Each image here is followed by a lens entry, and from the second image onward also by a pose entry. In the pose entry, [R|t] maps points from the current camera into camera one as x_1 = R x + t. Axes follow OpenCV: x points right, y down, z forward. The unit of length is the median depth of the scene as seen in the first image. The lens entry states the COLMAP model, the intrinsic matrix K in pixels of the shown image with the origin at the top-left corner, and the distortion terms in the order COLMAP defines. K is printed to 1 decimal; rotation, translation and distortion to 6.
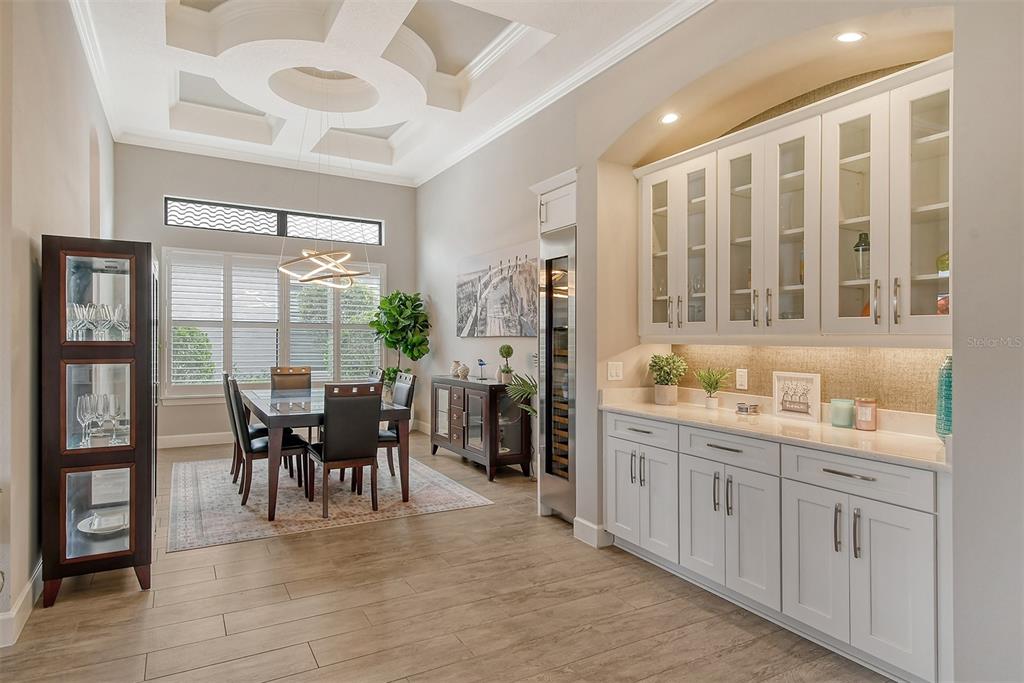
lens RADIAL K [[593.7, 0, 508.3], [0, 593.7, 335.4], [0, 0, 1]] dist [0.021796, 0.000532]
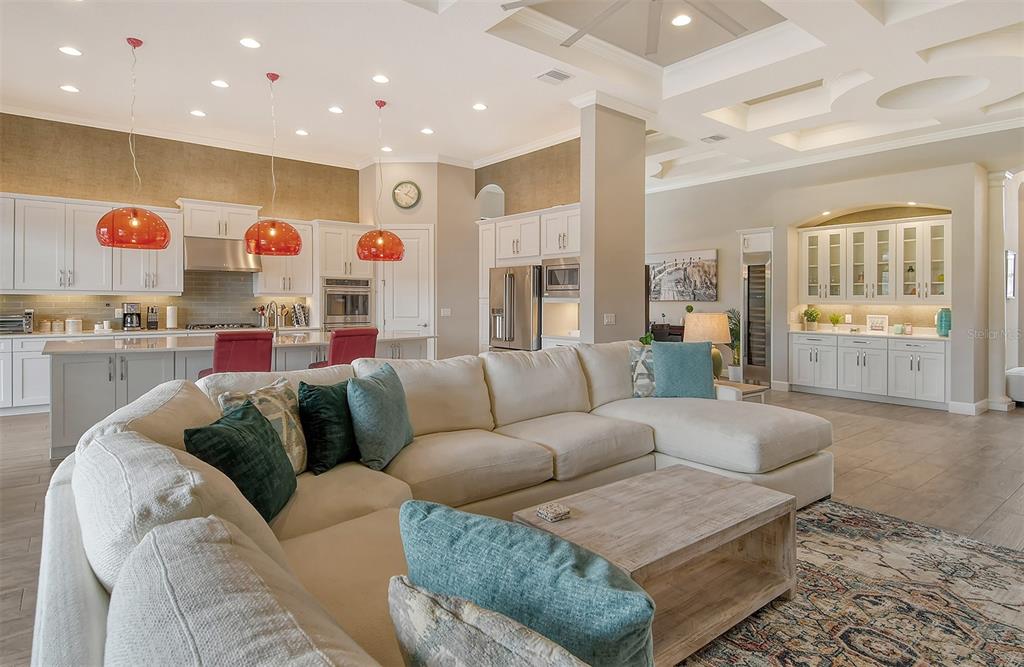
lens RADIAL K [[537.2, 0, 536.0], [0, 537.2, 299.5], [0, 0, 1]] dist [0.010480, -0.007314]
pose [[0.985524, -0.003040, 0.169508, -1.218525], [0.002222, 0.999985, 0.005018, -0.018902], [-0.169520, -0.004569, 0.985516, -0.940489]]
